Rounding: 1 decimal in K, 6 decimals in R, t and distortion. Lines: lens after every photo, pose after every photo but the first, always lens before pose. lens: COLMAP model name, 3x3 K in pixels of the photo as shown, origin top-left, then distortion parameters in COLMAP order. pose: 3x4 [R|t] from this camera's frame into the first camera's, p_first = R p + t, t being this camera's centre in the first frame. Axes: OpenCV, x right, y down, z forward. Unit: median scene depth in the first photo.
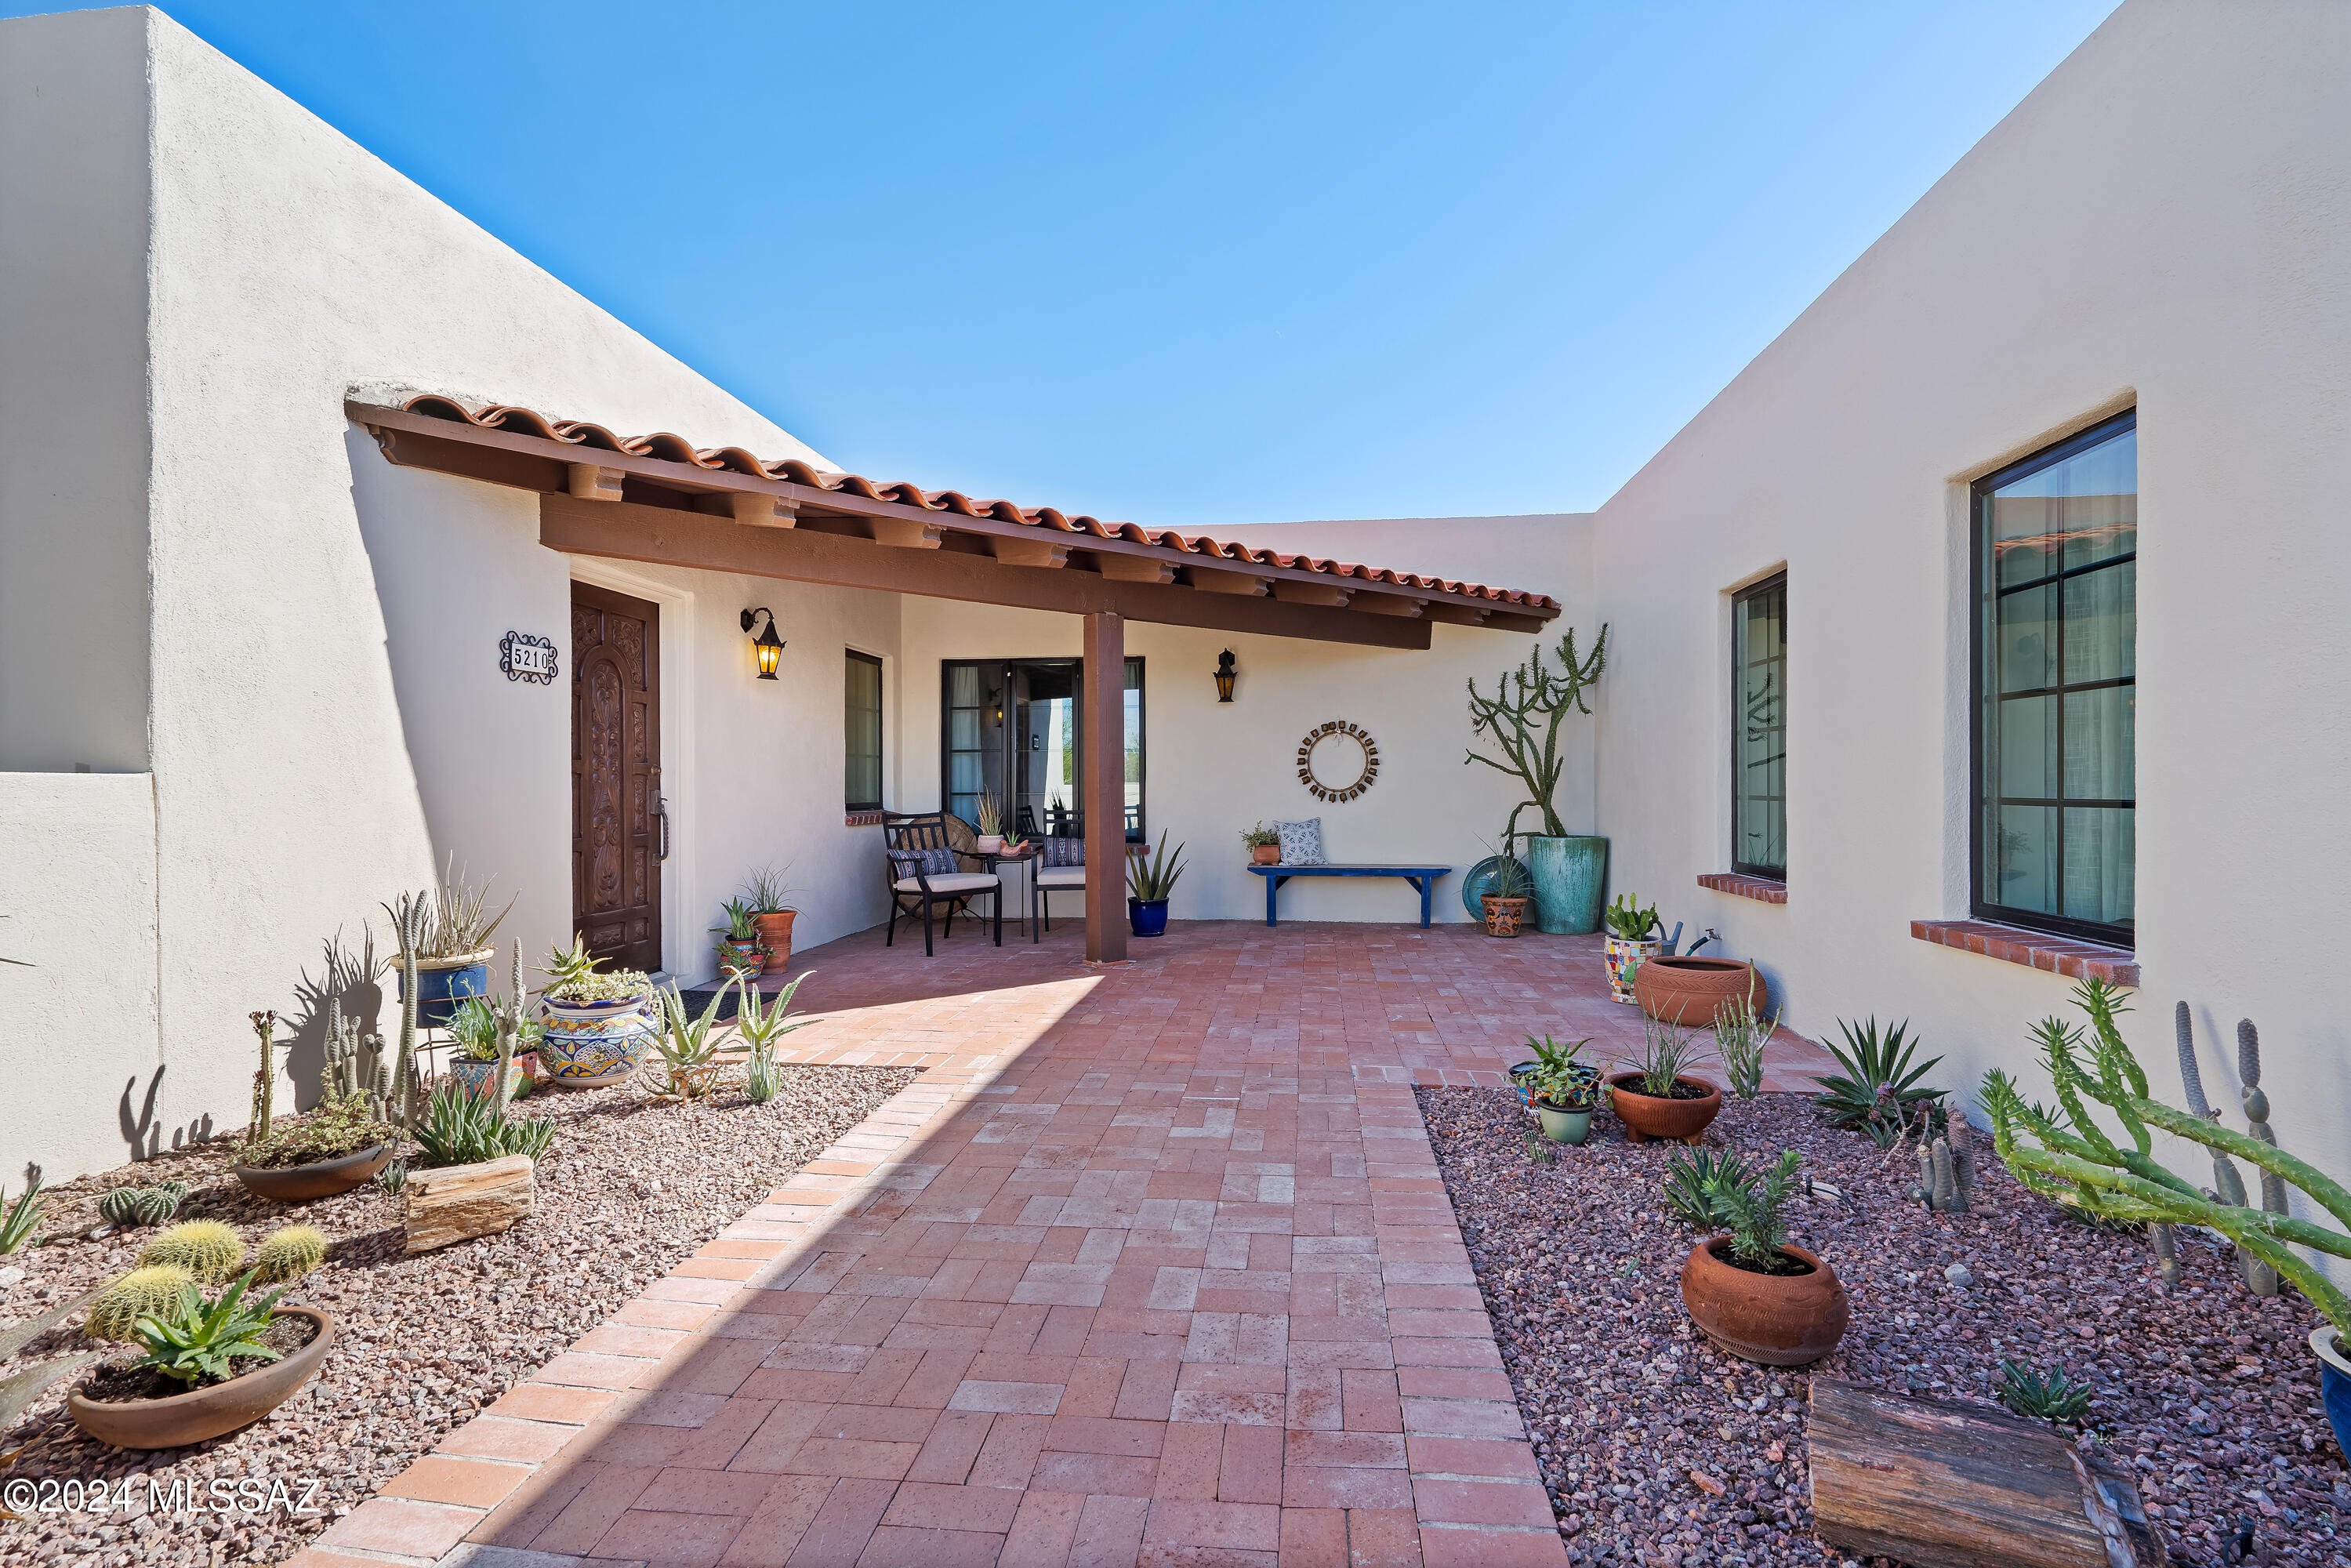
lens RADIAL K [[1083.3, 0, 1177.8], [0, 1083.3, 779.4], [0, 0, 1]] dist [-0.003255, 0.000520]
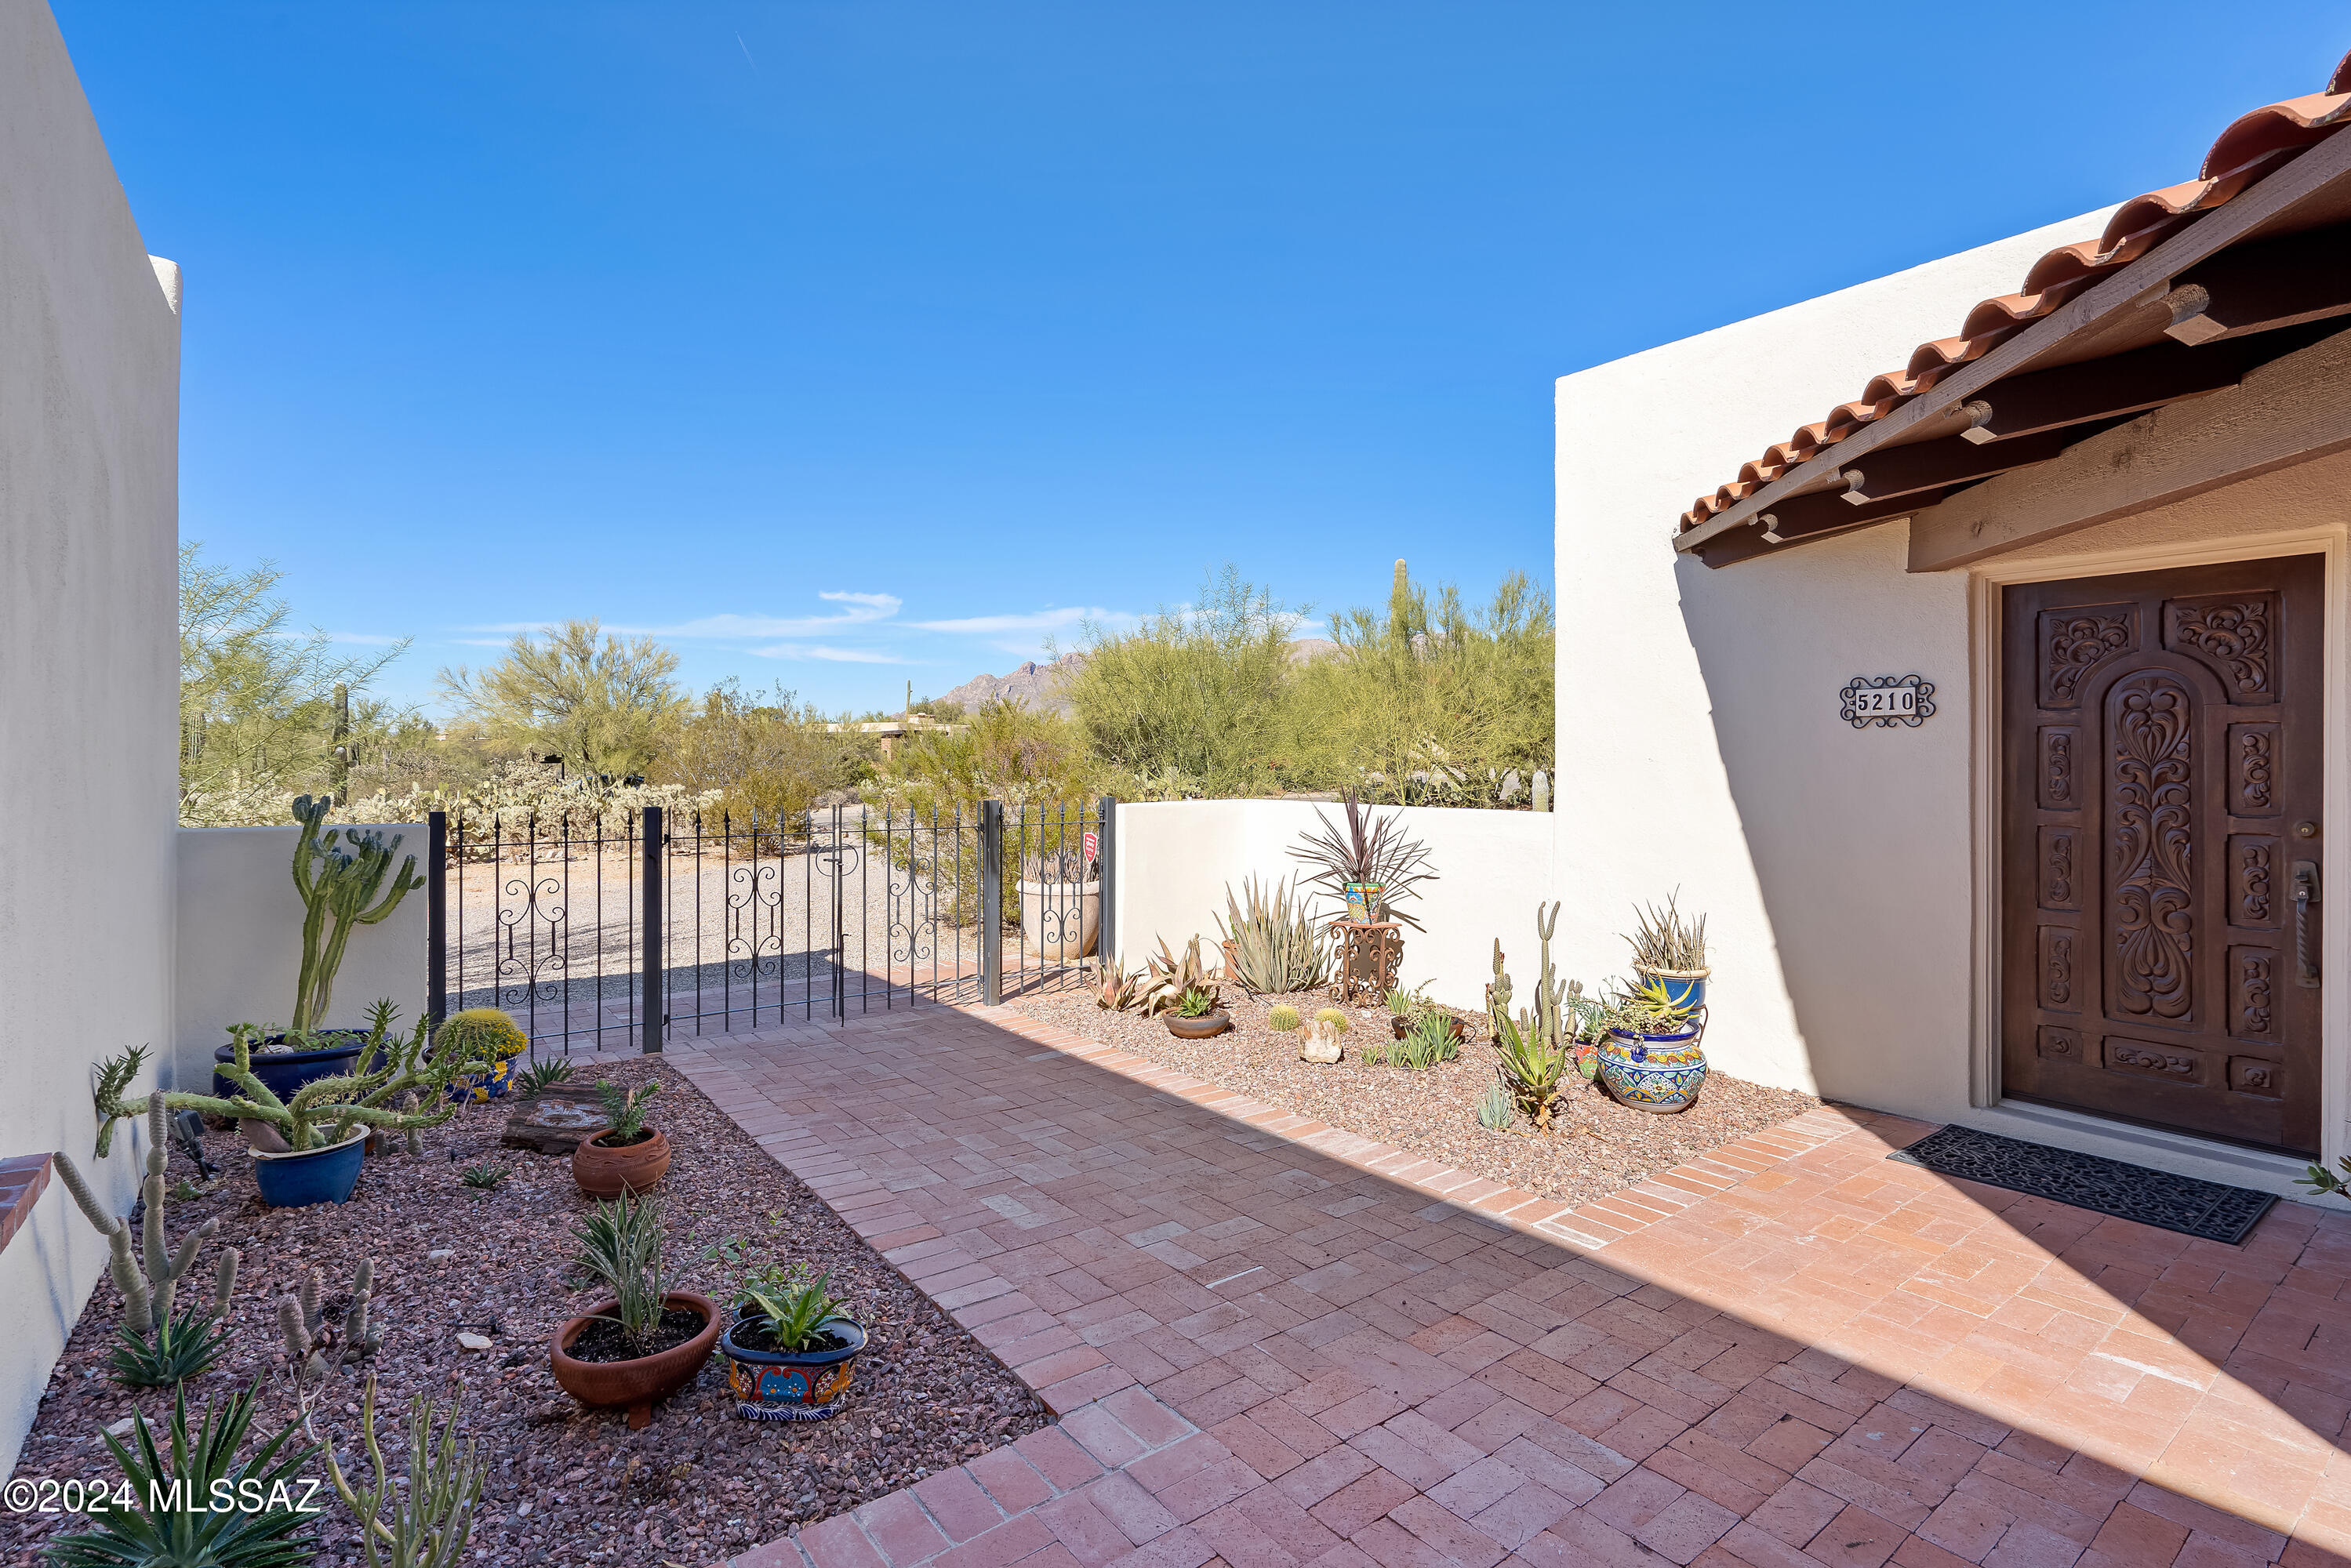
lens RADIAL K [[1083.1, 0, 1177.8], [0, 1083.1, 779.4], [0, 0, 1]] dist [-0.003255, 0.000520]
pose [[-0.709129, 0.008732, -0.705025, 0.623138], [0.001416, 0.999939, 0.010960, -0.070709], [0.705077, 0.006773, -0.709098, 1.574121]]
